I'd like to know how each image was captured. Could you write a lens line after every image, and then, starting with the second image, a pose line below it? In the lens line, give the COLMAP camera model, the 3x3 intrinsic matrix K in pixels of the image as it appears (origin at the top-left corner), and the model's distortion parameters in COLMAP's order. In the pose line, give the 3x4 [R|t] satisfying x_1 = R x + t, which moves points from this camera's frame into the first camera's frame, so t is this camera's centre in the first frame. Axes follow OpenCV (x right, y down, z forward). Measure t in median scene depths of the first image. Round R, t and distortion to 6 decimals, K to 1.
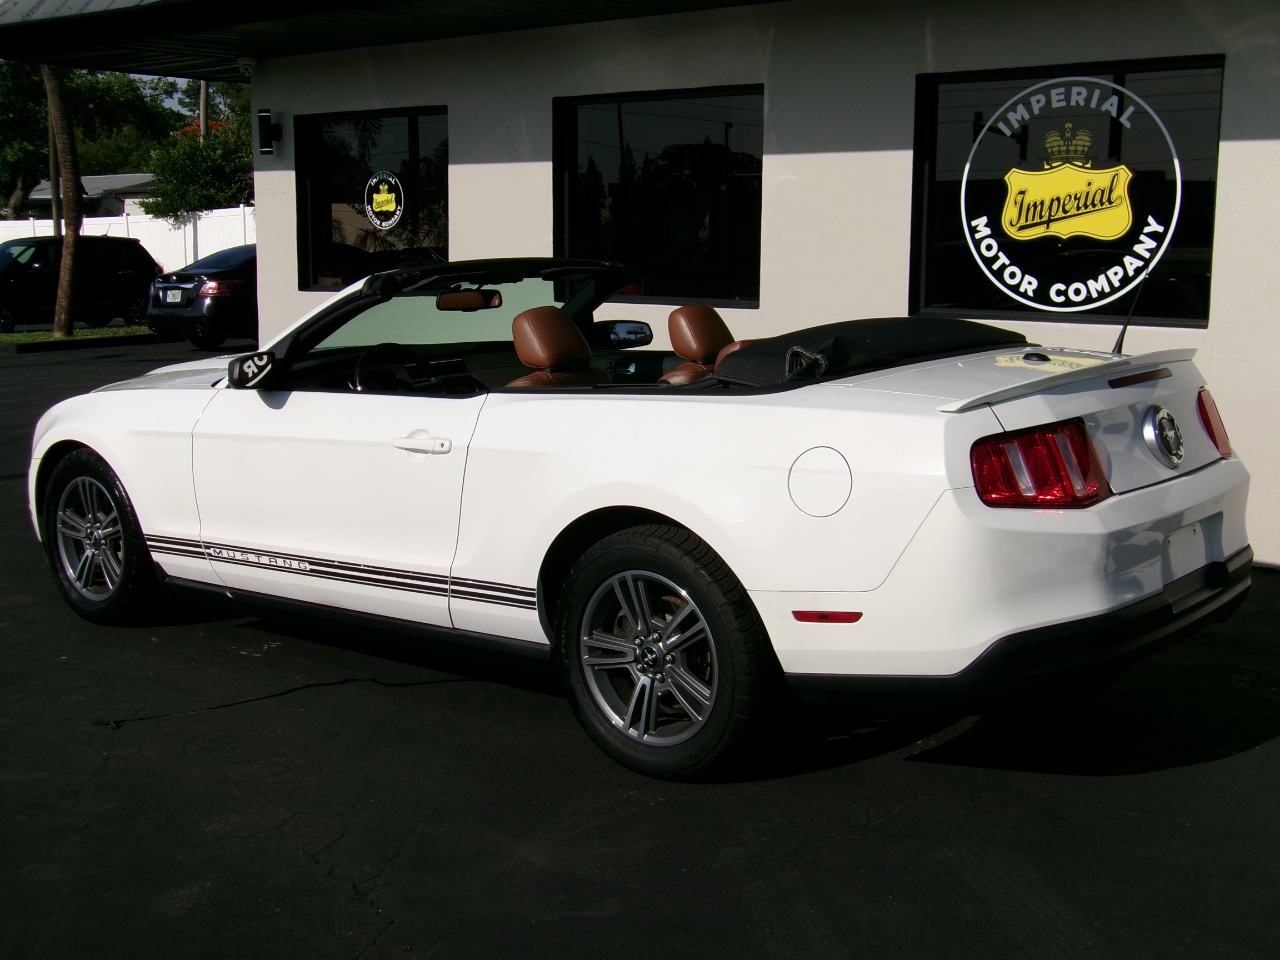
lens RADIAL K [[1567.5, 0, 646.1], [0, 1567.5, 494.9], [0, 0, 1]] dist [-0.010421, 0.000000]
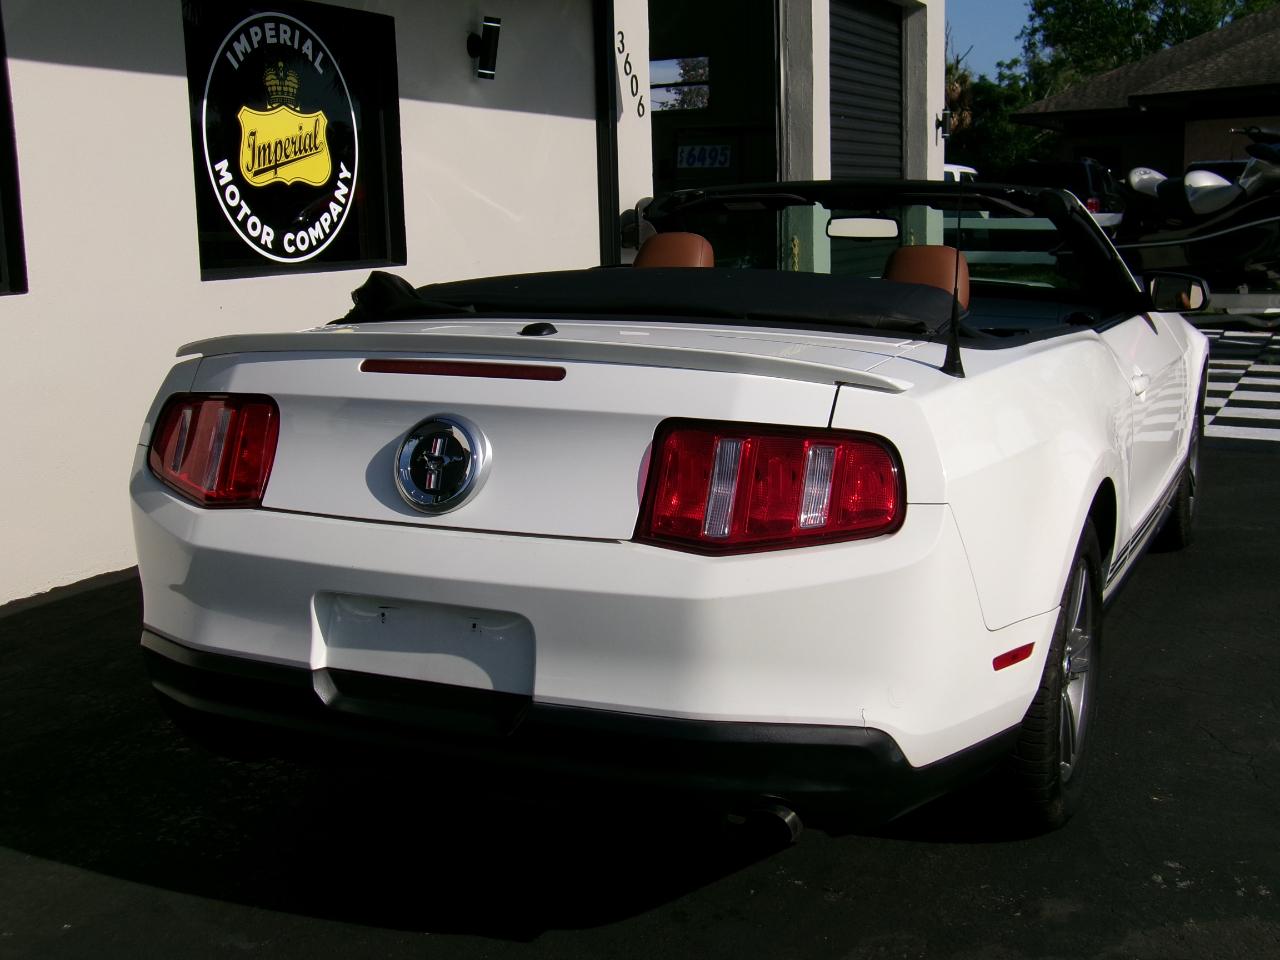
lens RADIAL K [[1567.5, 0, 645.5], [0, 1567.5, 480.8], [0, 0, 1]] dist [-0.010421, 0.000000]
pose [[-0.243918, -0.160949, 0.956347, -0.717665], [0.186896, 0.959845, 0.209206, -0.149689], [-0.951616, 0.229767, -0.204043, 1.028369]]
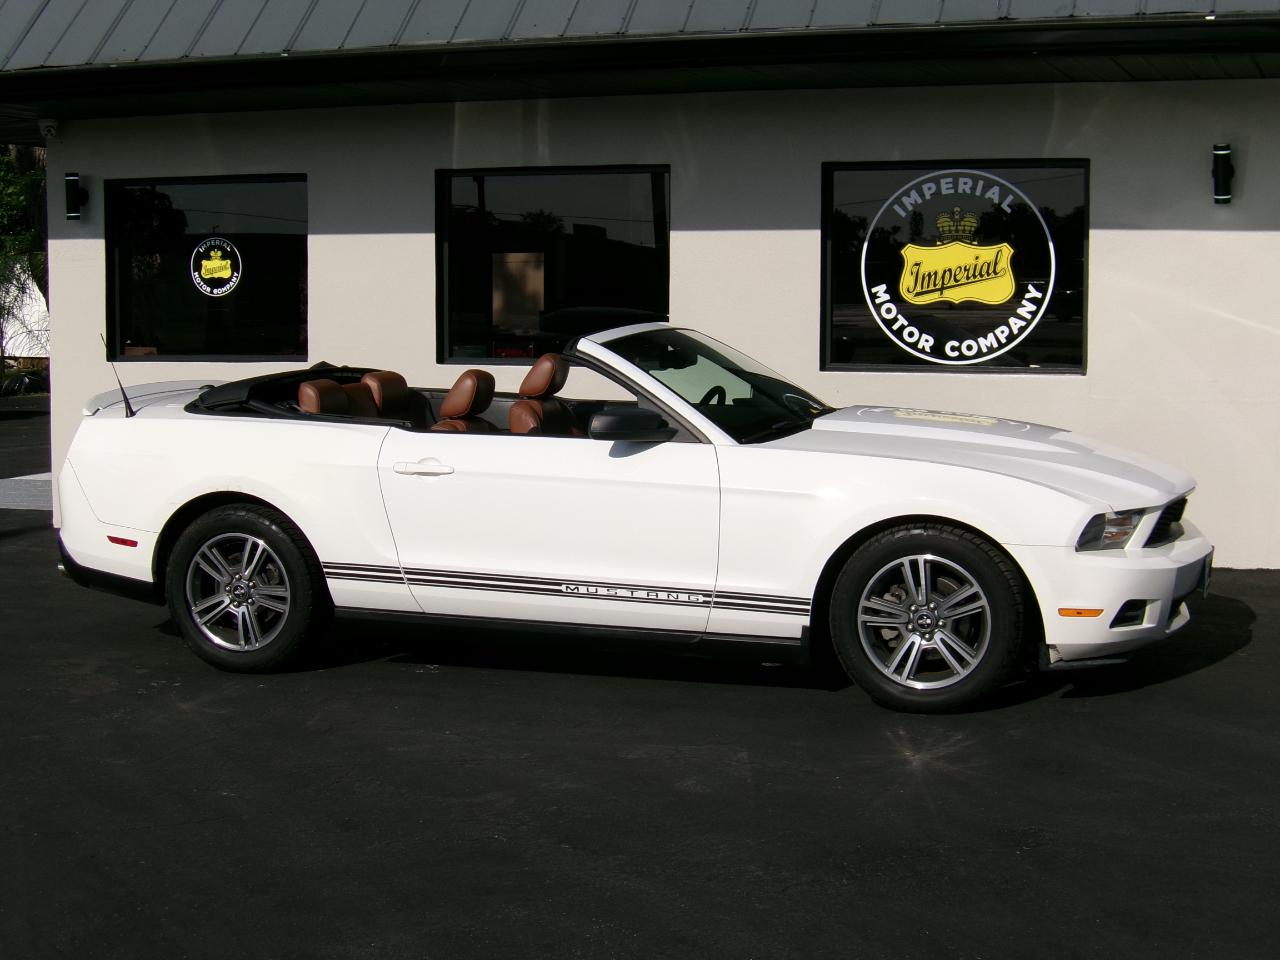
lens RADIAL K [[1974.7, 0, 644.1], [0, 1974.7, 519.0], [0, 0, 1]] dist [-0.121545, 0.000000]
pose [[0.942943, -0.040495, 0.330481, -0.453978], [0.057386, 0.997489, -0.041511, 0.047429], [-0.327970, 0.058107, 0.942899, -0.315716]]
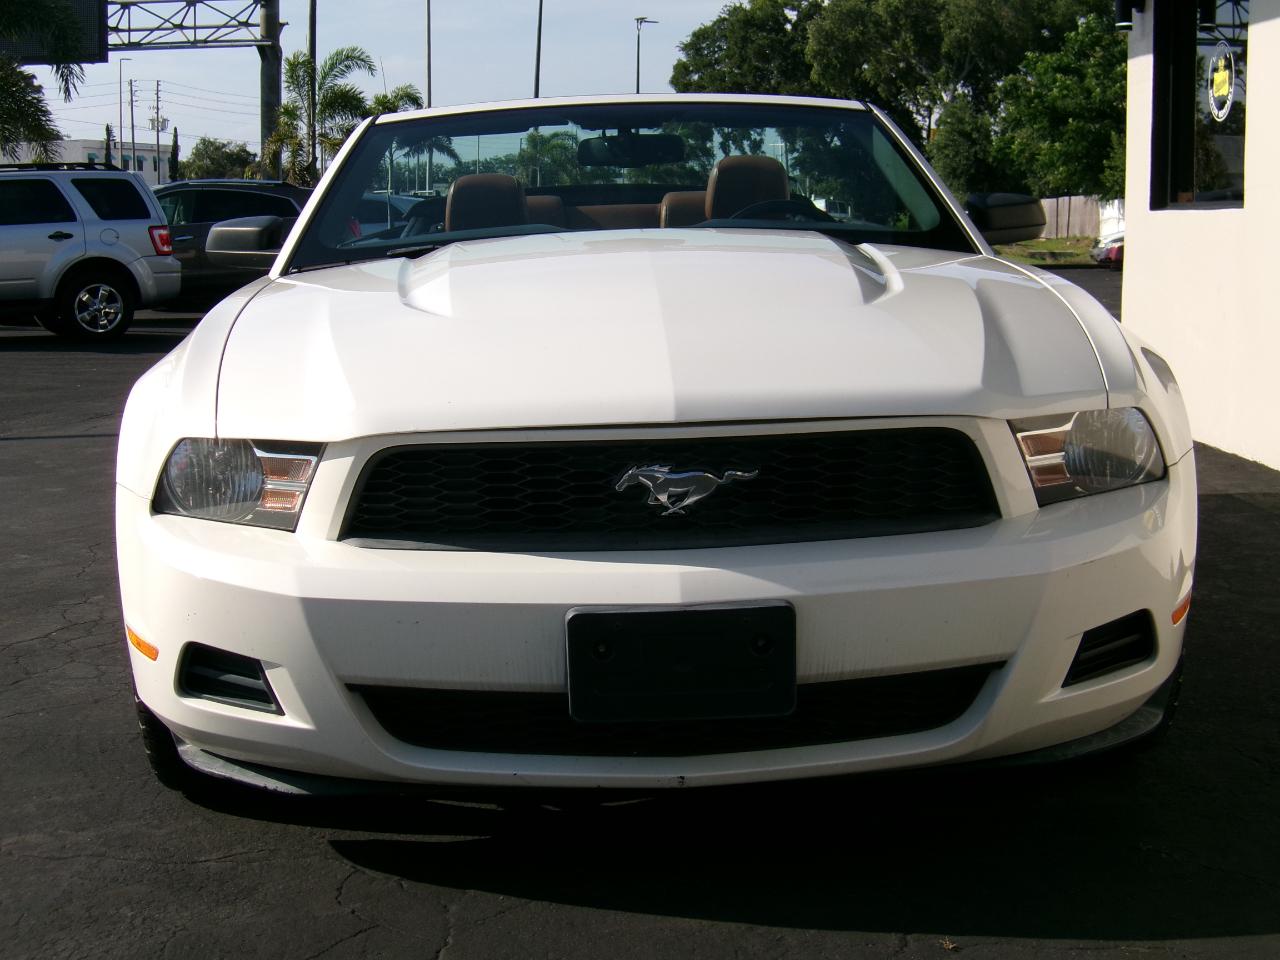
lens RADIAL K [[1974.7, 0, 640.3], [0, 1974.7, 487.1], [0, 0, 1]] dist [-0.121545, 0.000000]
pose [[0.650603, 0.096072, -0.753317, 0.482337], [-0.116270, 0.992872, 0.026206, 0.004772], [0.750464, 0.070539, 0.657136, 0.324174]]
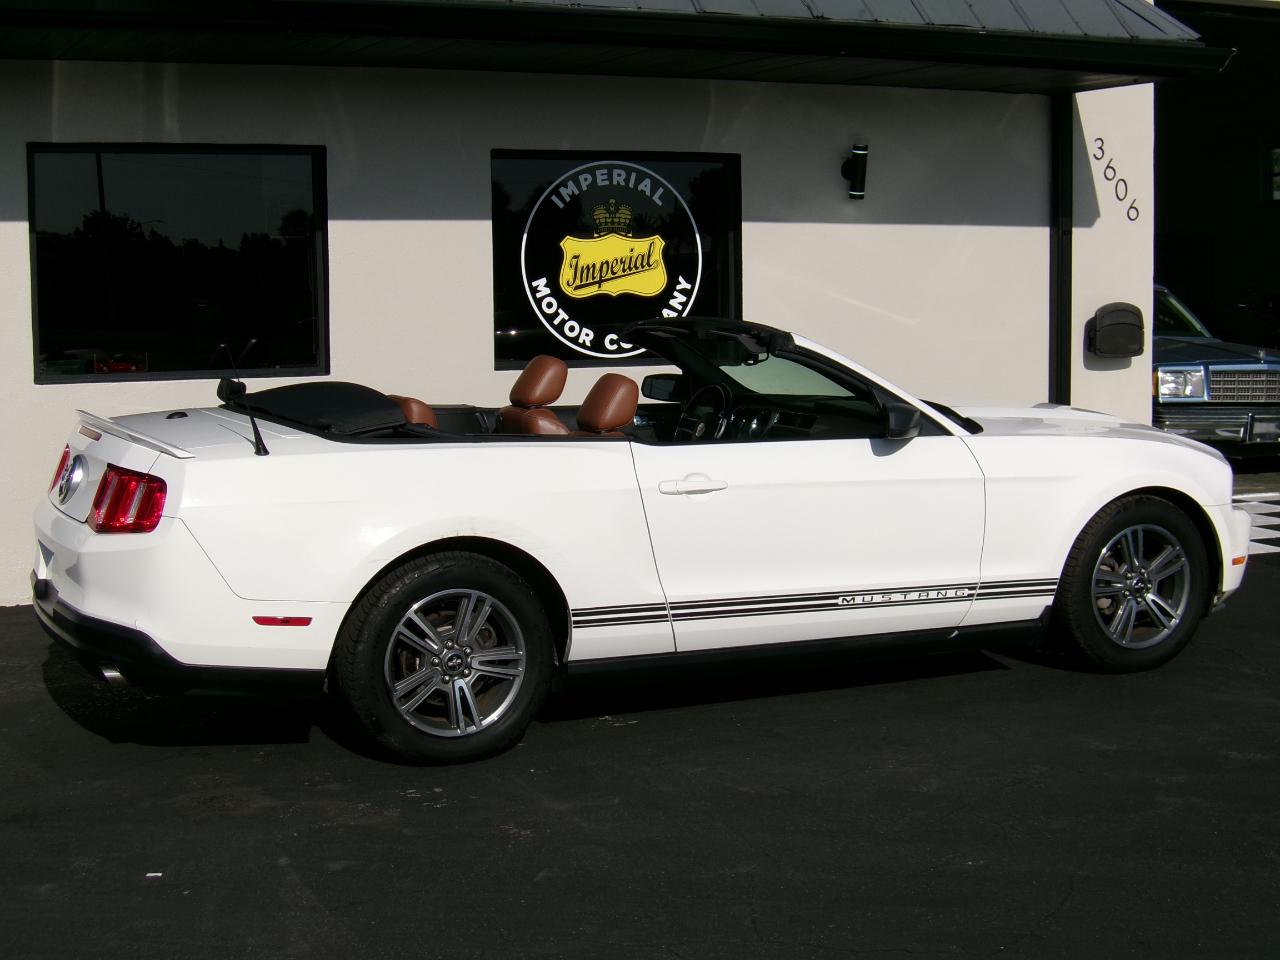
lens RADIAL K [[1974.7, 0, 655.7], [0, 1974.7, 505.5], [0, 0, 1]] dist [-0.121545, 0.000000]
pose [[0.435660, -0.107814, 0.893631, -1.056644], [0.162600, 0.985894, 0.039675, -0.062323], [-0.885303, 0.128020, 0.447045, 0.331494]]
